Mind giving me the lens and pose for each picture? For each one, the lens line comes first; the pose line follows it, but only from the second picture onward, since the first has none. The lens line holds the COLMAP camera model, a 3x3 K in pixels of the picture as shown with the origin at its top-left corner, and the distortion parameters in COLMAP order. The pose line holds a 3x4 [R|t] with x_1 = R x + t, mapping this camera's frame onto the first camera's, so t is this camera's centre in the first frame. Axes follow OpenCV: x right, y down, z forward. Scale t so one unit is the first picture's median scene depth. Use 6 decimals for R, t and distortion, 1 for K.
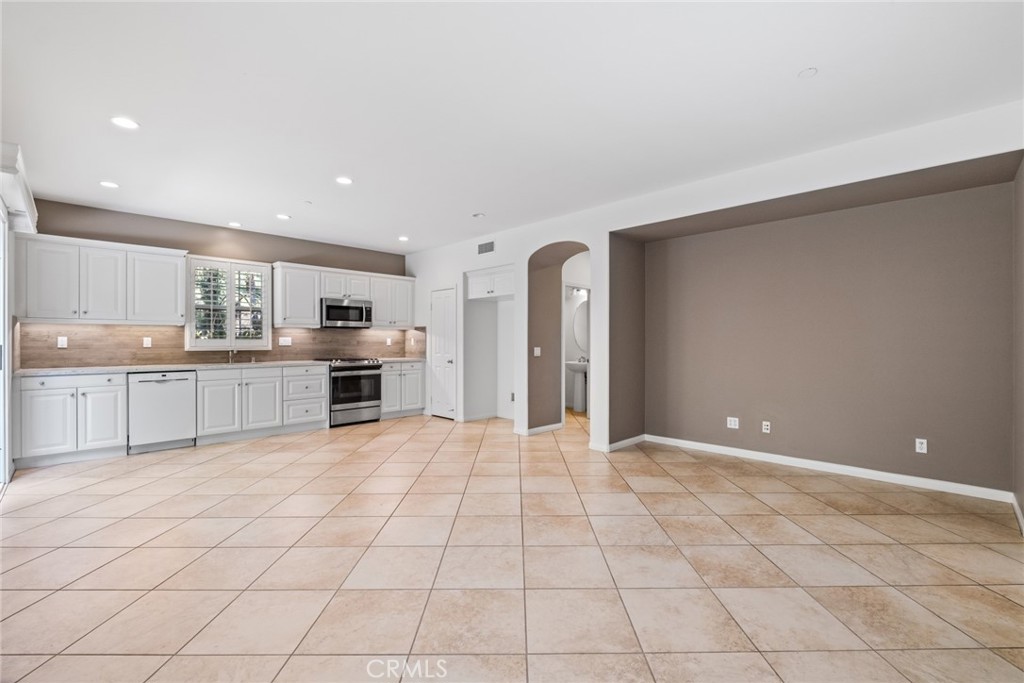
lens RADIAL K [[446.7, 0, 514.9], [0, 446.7, 339.2], [0, 0, 1]] dist [-0.004012, -0.000081]
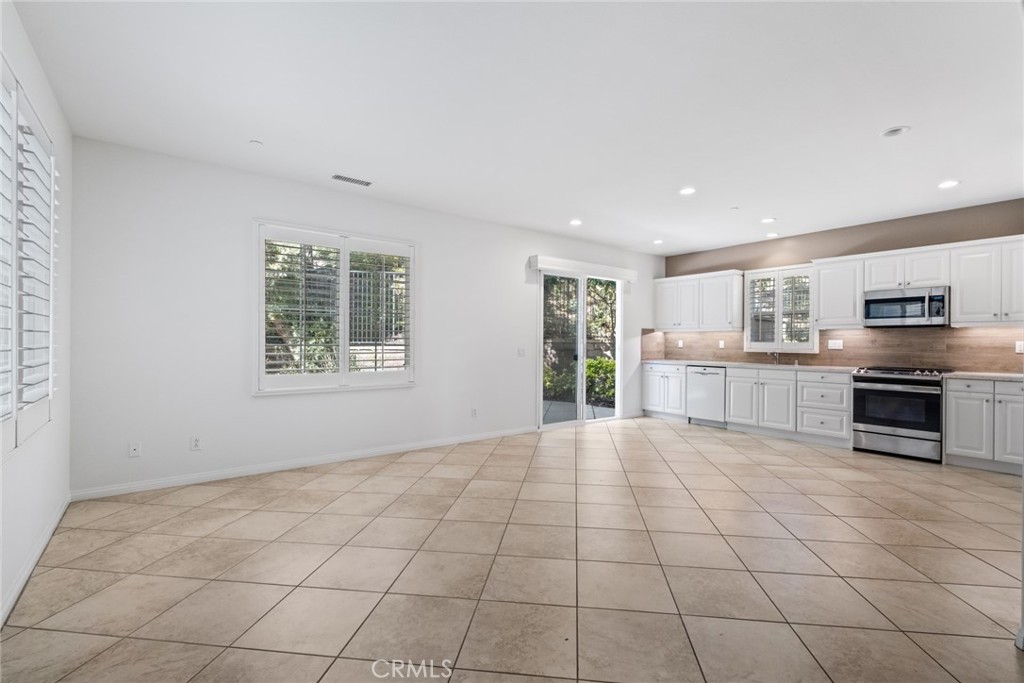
lens RADIAL K [[446.7, 0, 514.9], [0, 446.7, 344.3], [0, 0, 1]] dist [-0.004012, -0.000081]
pose [[-0.130558, 0.004571, -0.991430, 0.494475], [-0.002371, 0.999985, 0.004923, 0.001810], [0.991438, 0.002994, -0.130545, 0.506005]]
